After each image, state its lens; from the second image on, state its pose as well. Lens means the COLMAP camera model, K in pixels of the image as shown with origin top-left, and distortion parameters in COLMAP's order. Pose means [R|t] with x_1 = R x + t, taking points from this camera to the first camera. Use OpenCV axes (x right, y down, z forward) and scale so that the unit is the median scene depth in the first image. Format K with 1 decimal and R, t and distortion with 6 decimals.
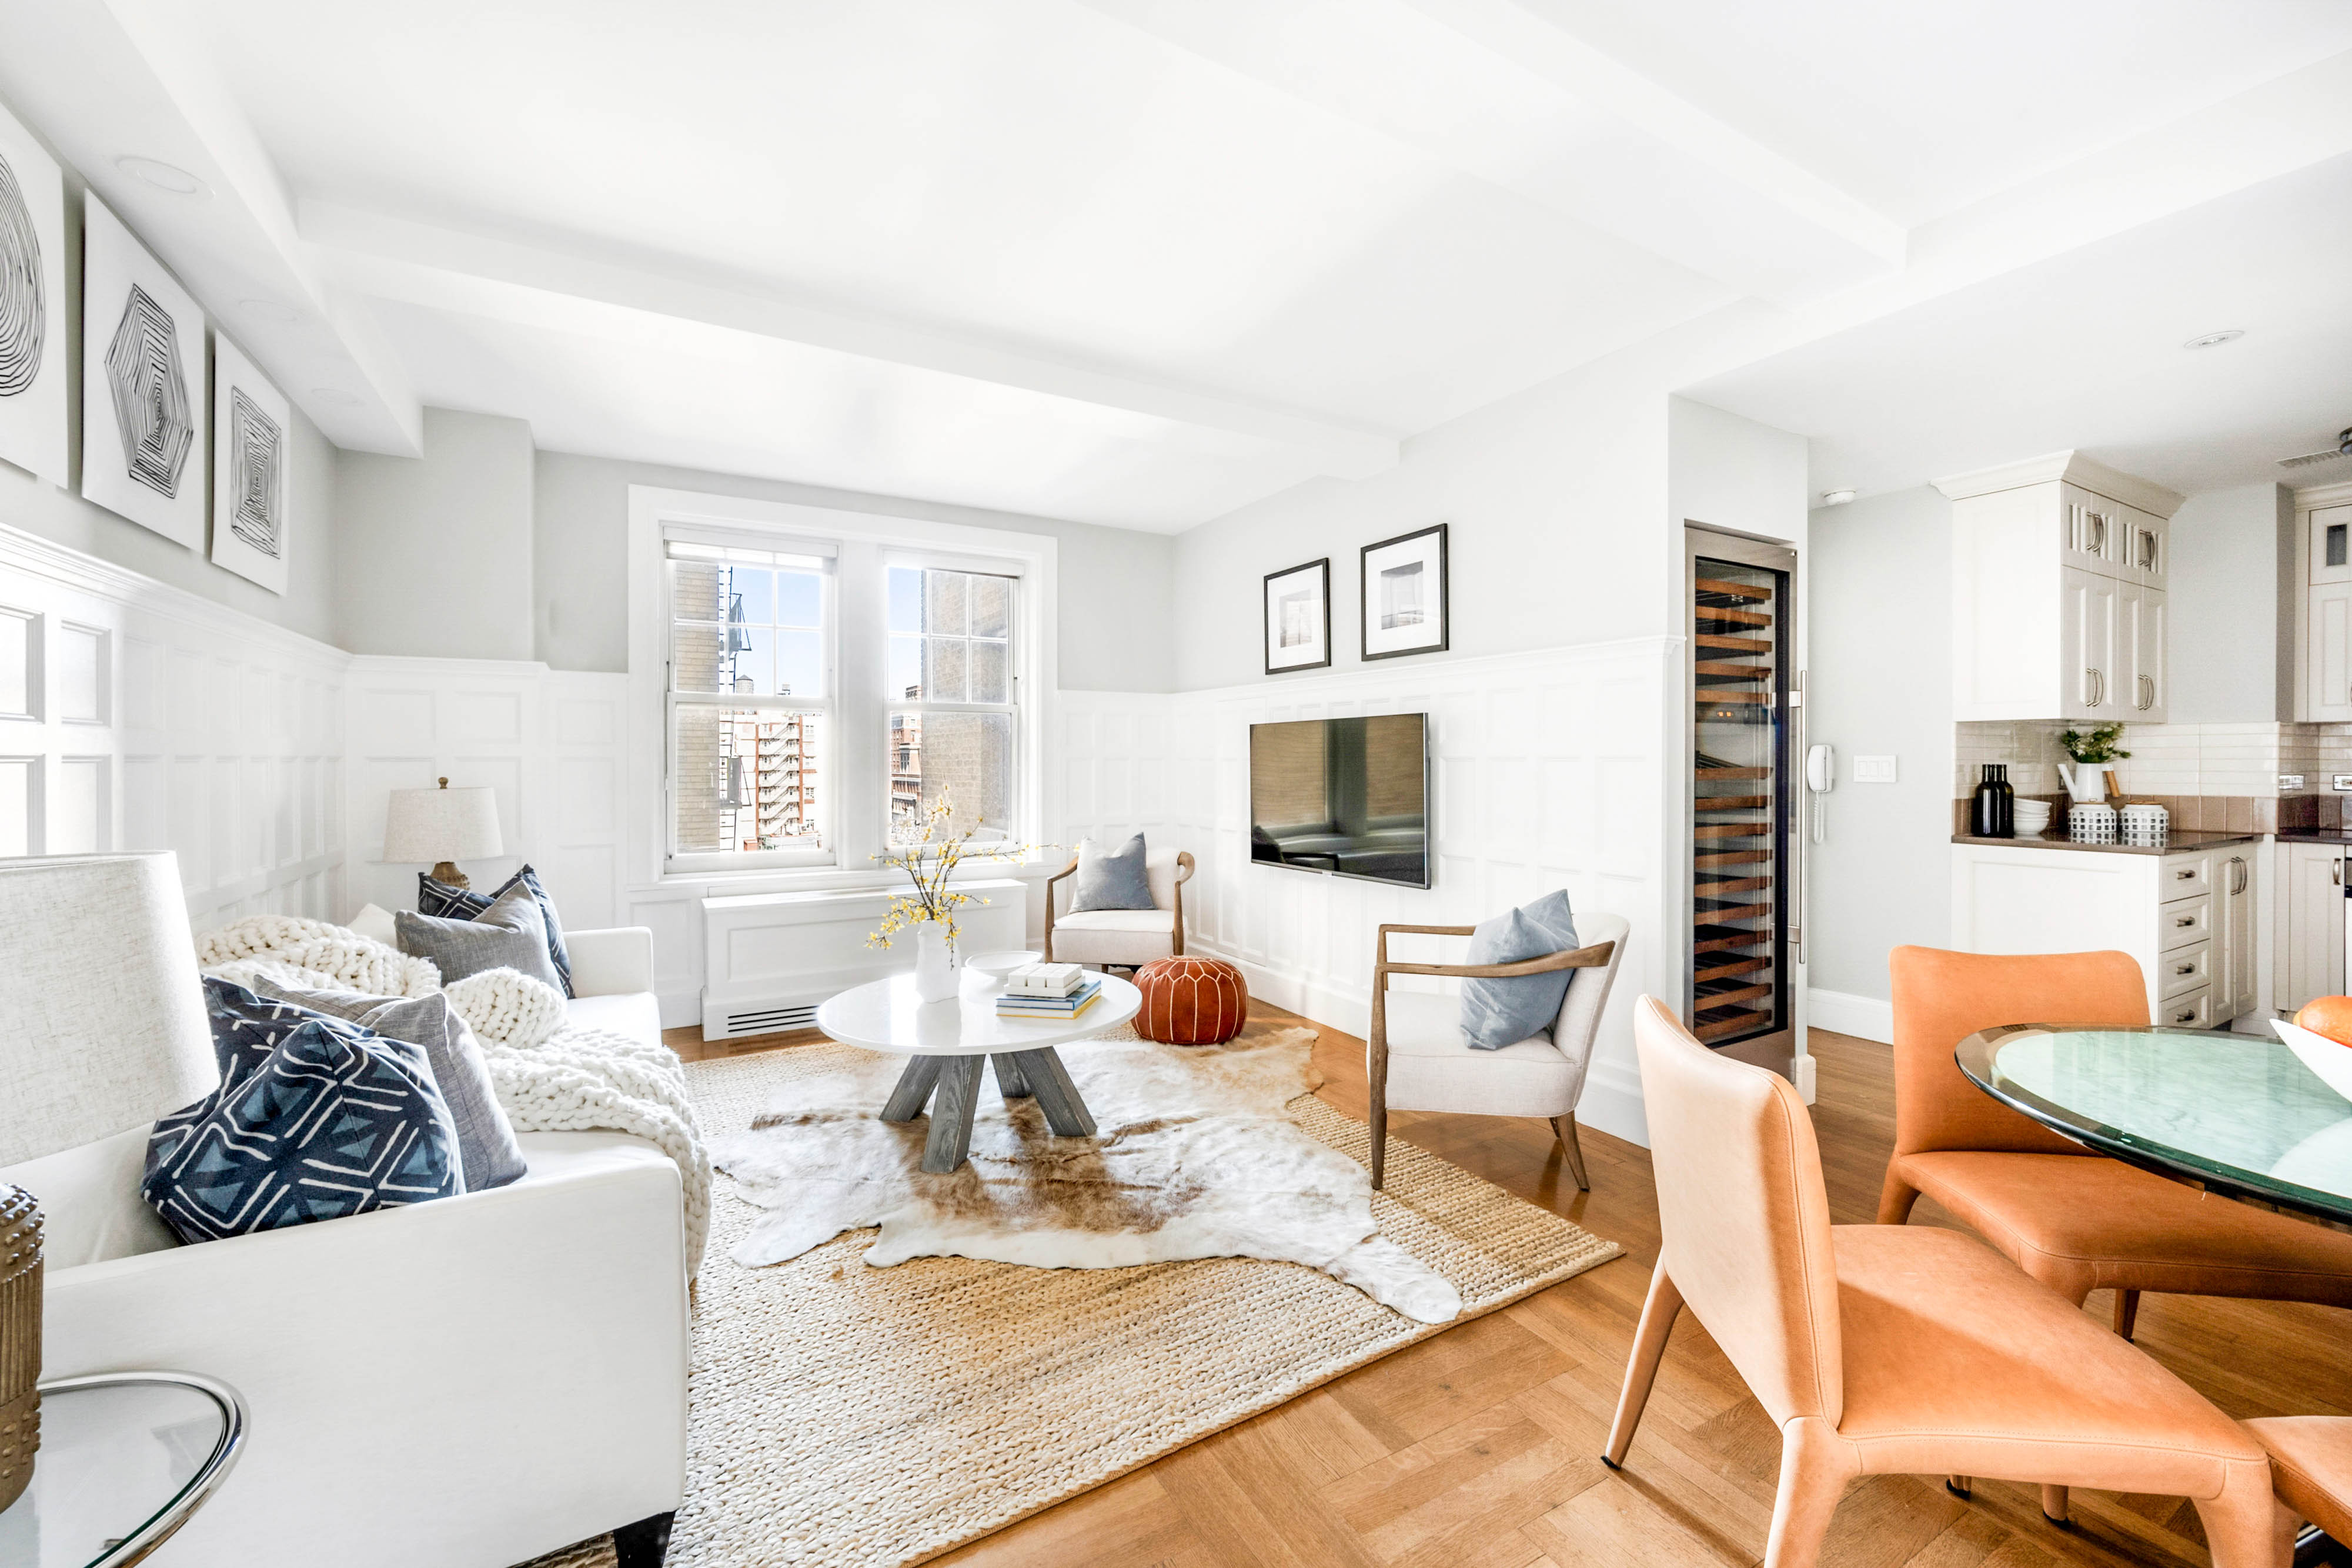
lens RADIAL K [[973.5, 0, 1112.4], [0, 973.5, 765.7], [0, 0, 1]] dist [-0.008912, -0.000371]
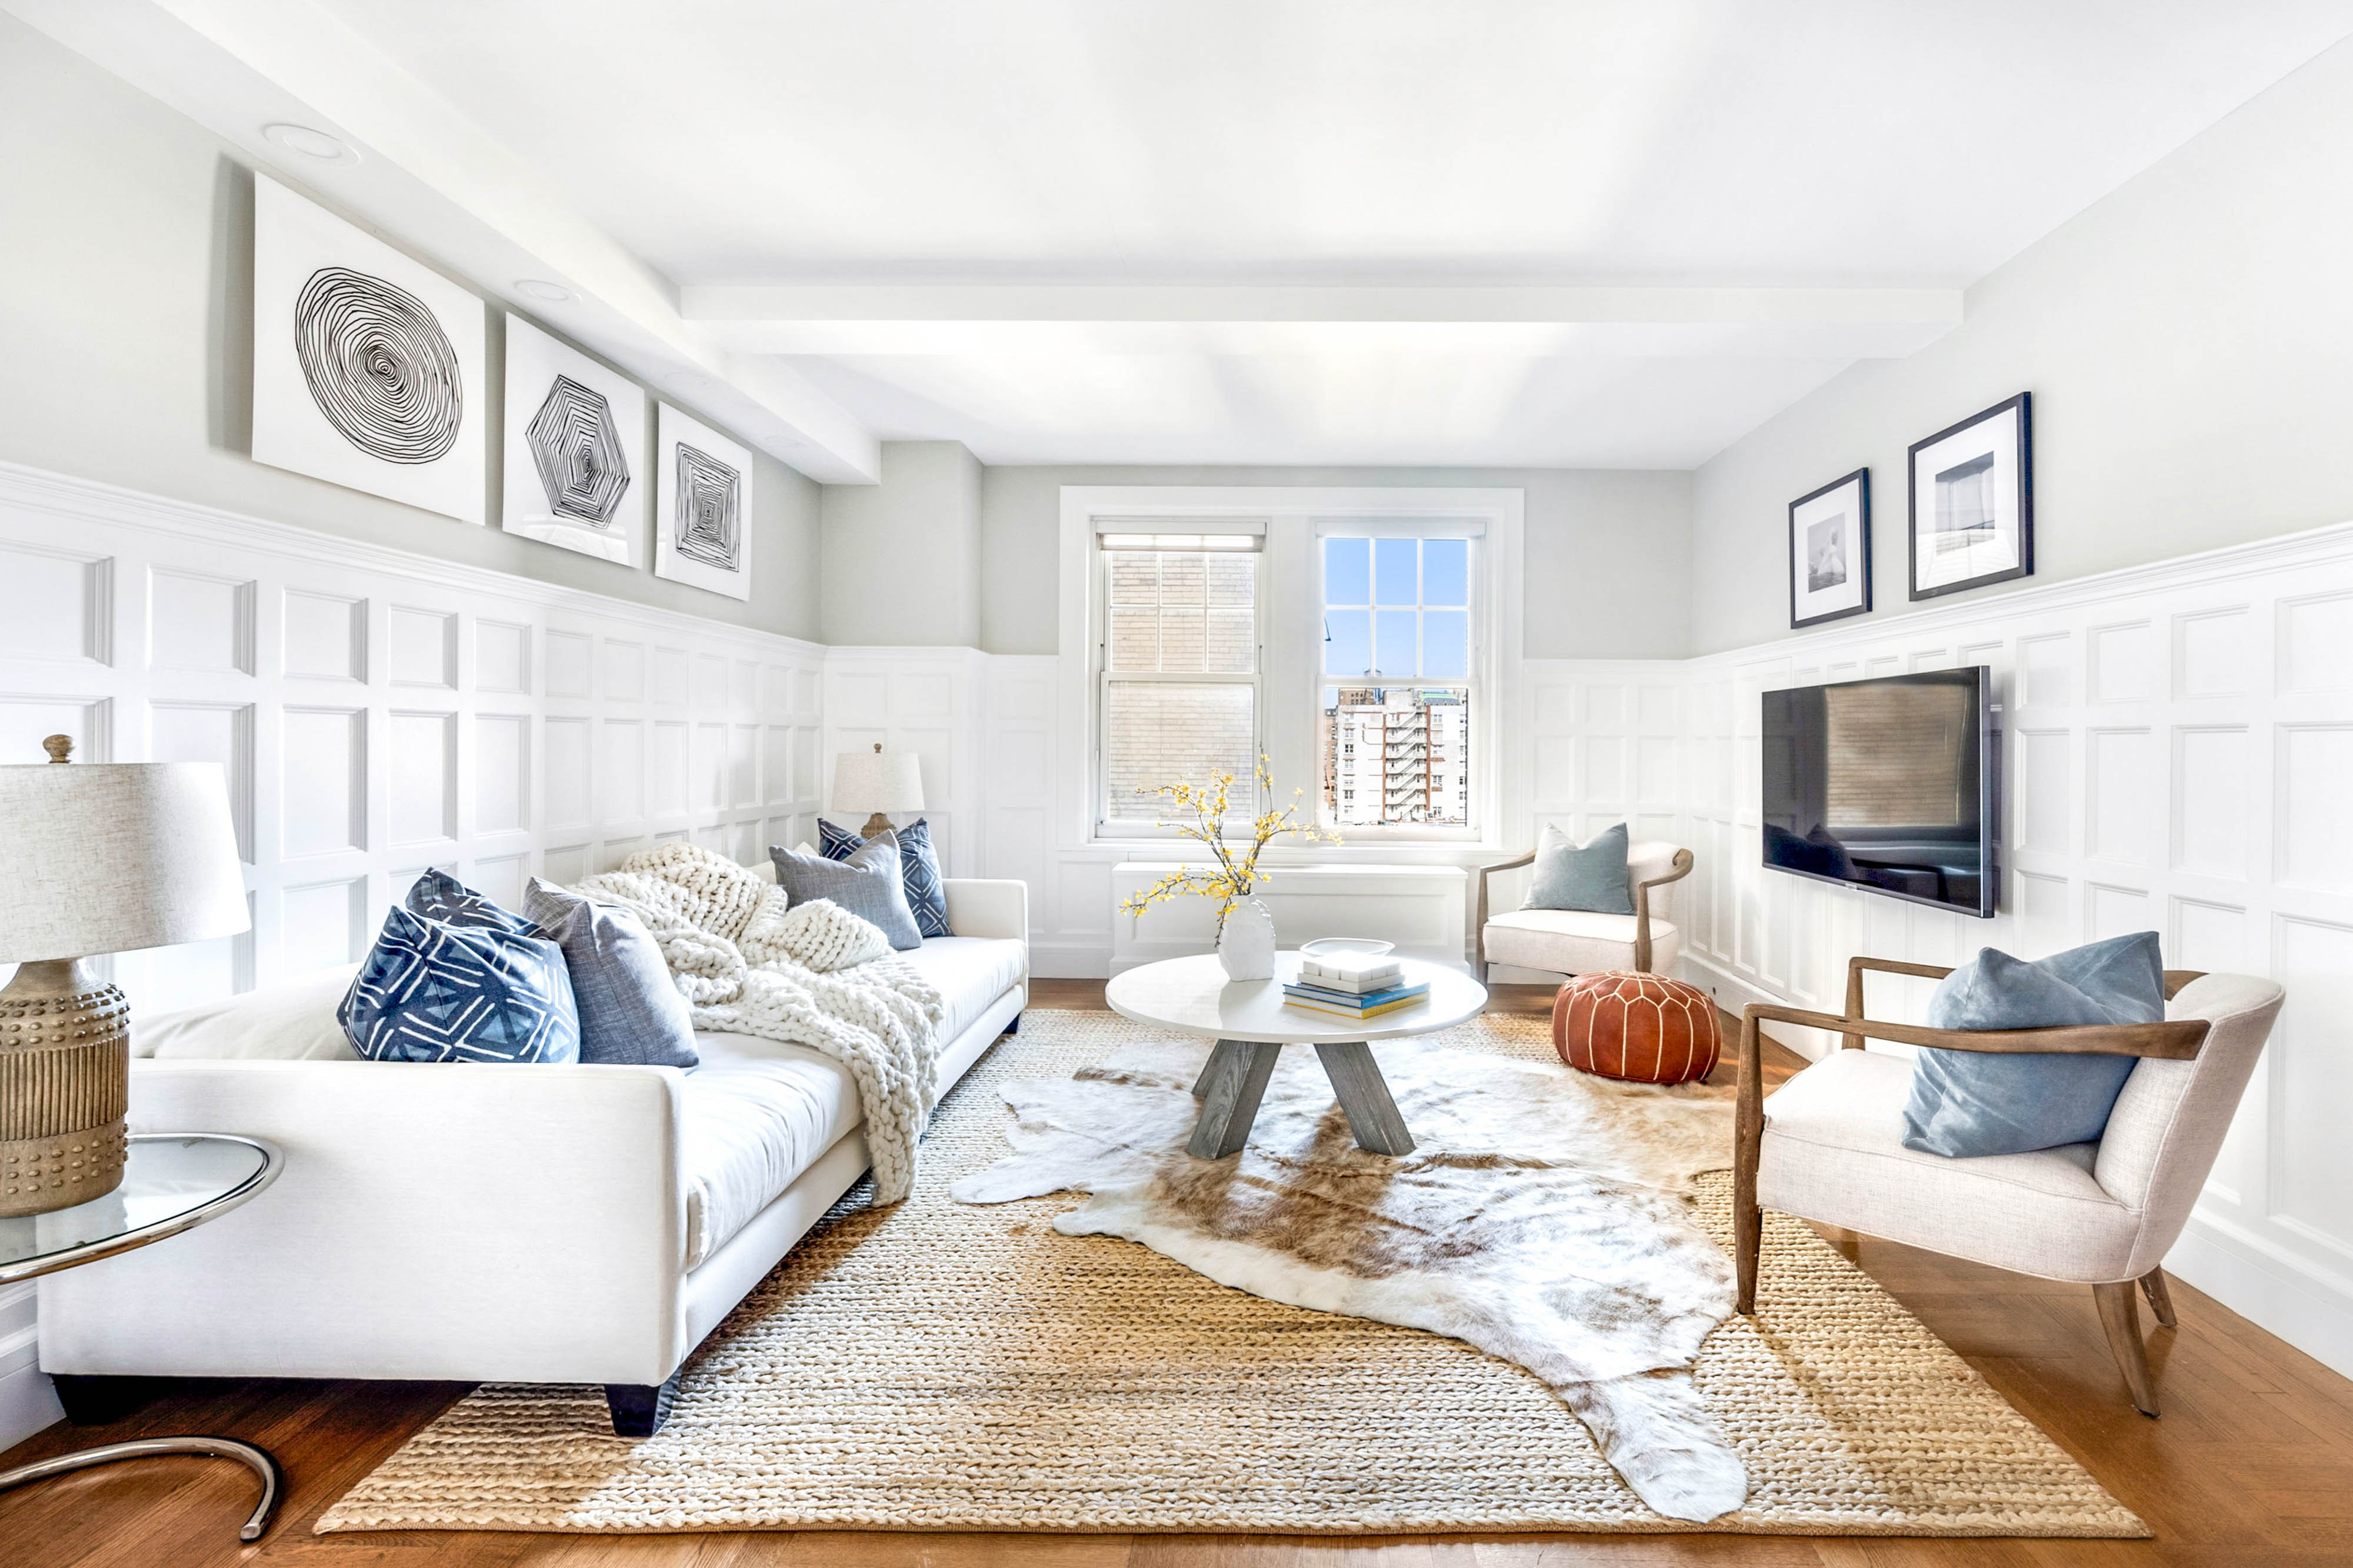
lens RADIAL K [[973.9, 0, 1170.2], [0, 973.9, 748.4], [0, 0, 1]] dist [-0.008912, -0.000371]
pose [[0.859652, 0.007816, -0.510821, 0.270912], [-0.009350, 0.999956, -0.000436, 0.016410], [0.510795, 0.005151, 0.859687, 0.153615]]
